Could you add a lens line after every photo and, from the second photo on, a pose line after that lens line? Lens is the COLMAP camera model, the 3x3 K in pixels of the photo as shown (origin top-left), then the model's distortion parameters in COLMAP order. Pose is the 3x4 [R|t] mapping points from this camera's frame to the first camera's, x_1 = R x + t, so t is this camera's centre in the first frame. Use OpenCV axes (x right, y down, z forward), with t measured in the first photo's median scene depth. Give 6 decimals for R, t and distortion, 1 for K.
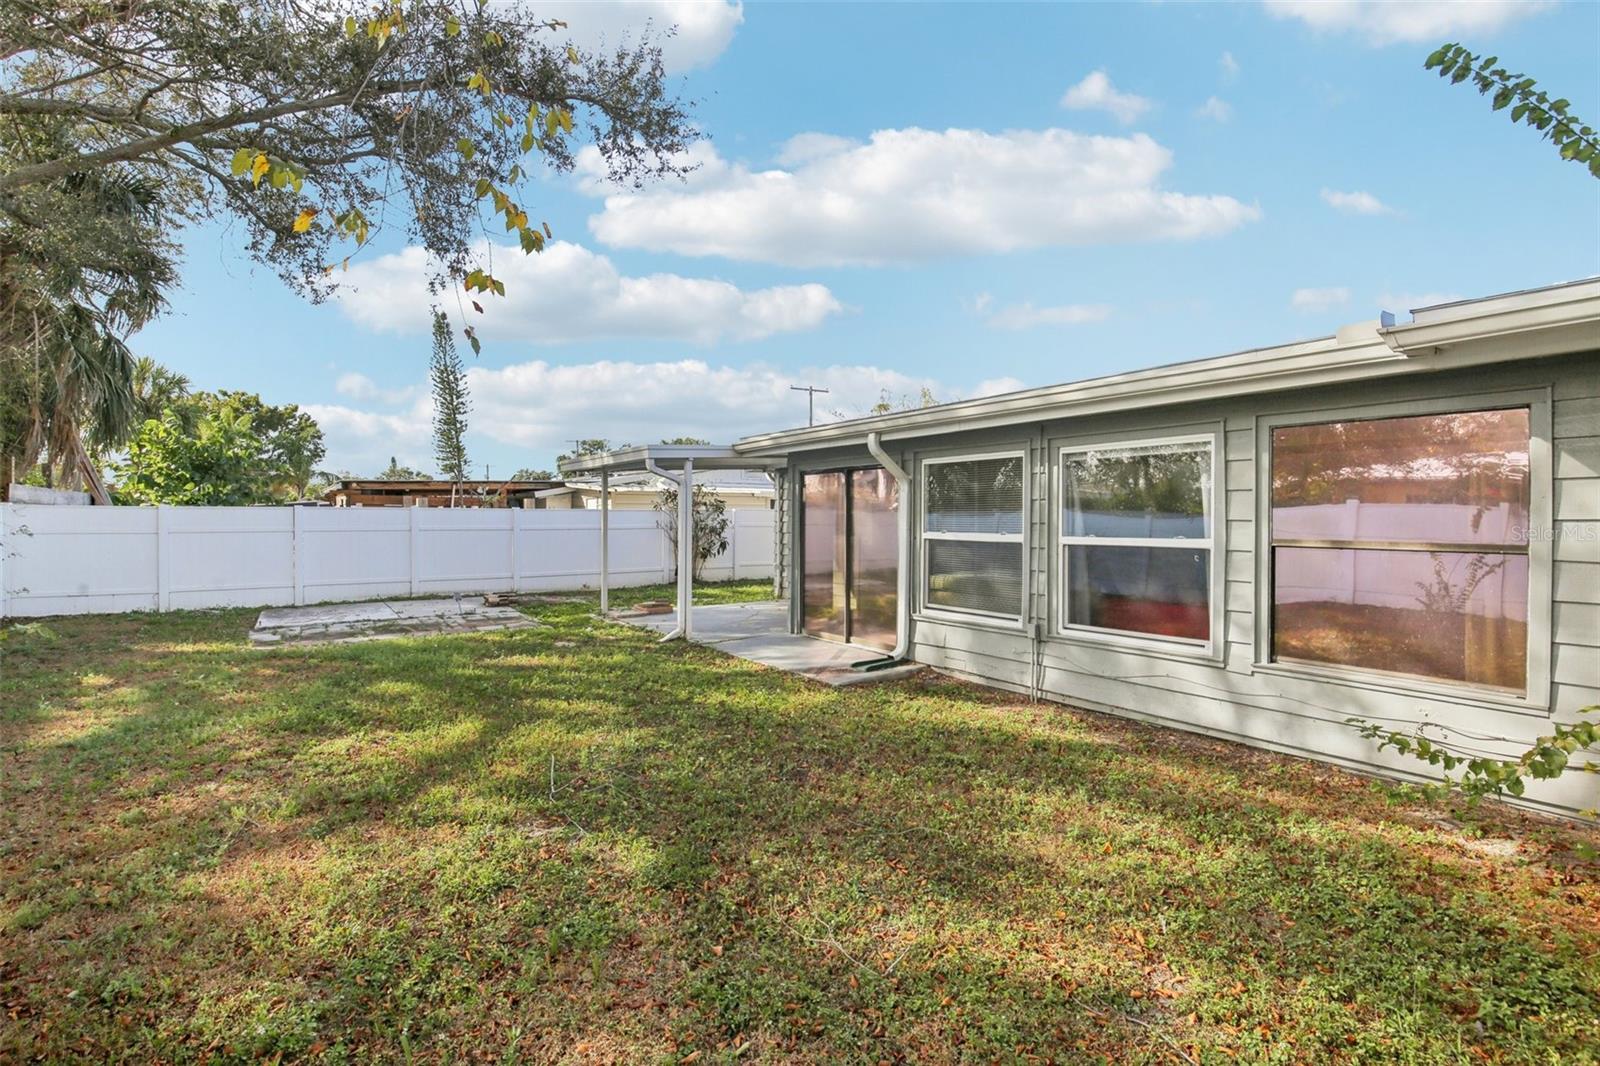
lens RADIAL K [[744.7, 0, 776.5], [0, 744.7, 518.4], [0, 0, 1]] dist [-0.023001, 0.000096]
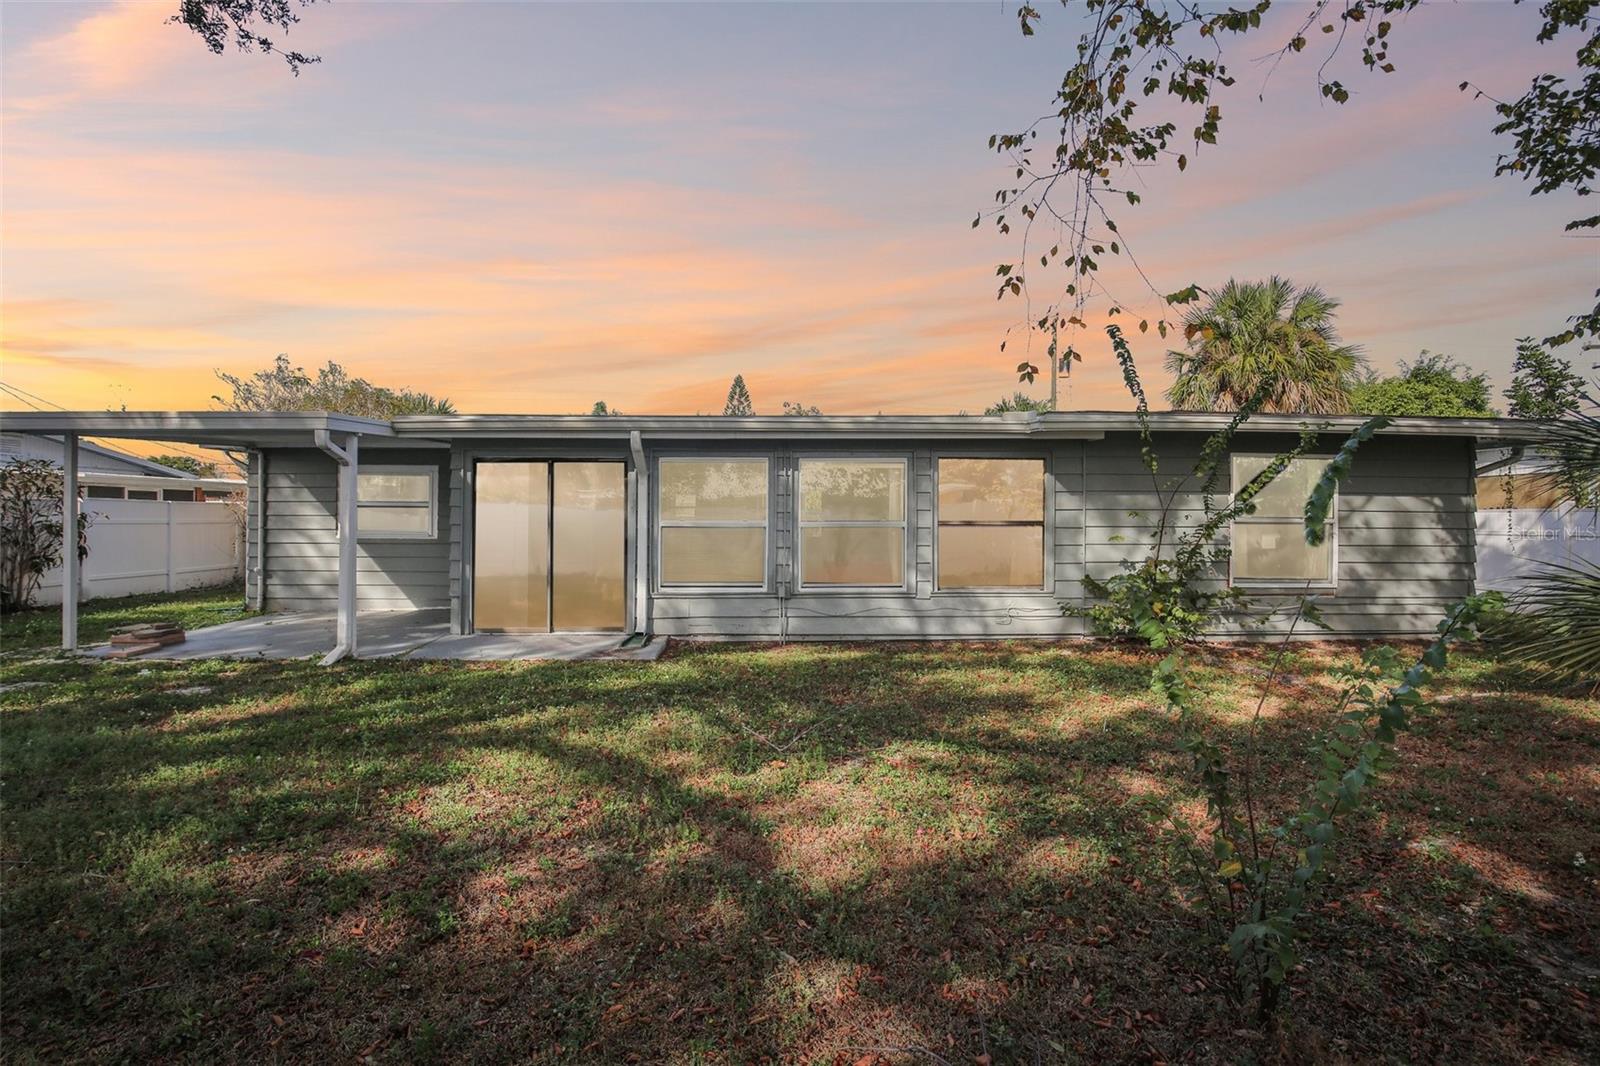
lens RADIAL K [[765.0, 0, 800.0], [0, 765.0, 533.0], [0, 0, 1]] dist [-0.021113, 0.000342]
pose [[0.527142, -0.024807, 0.849415, -0.828353], [-0.003390, 0.999504, 0.031294, 0.000186], [-0.849770, -0.019375, 0.526797, 0.238495]]
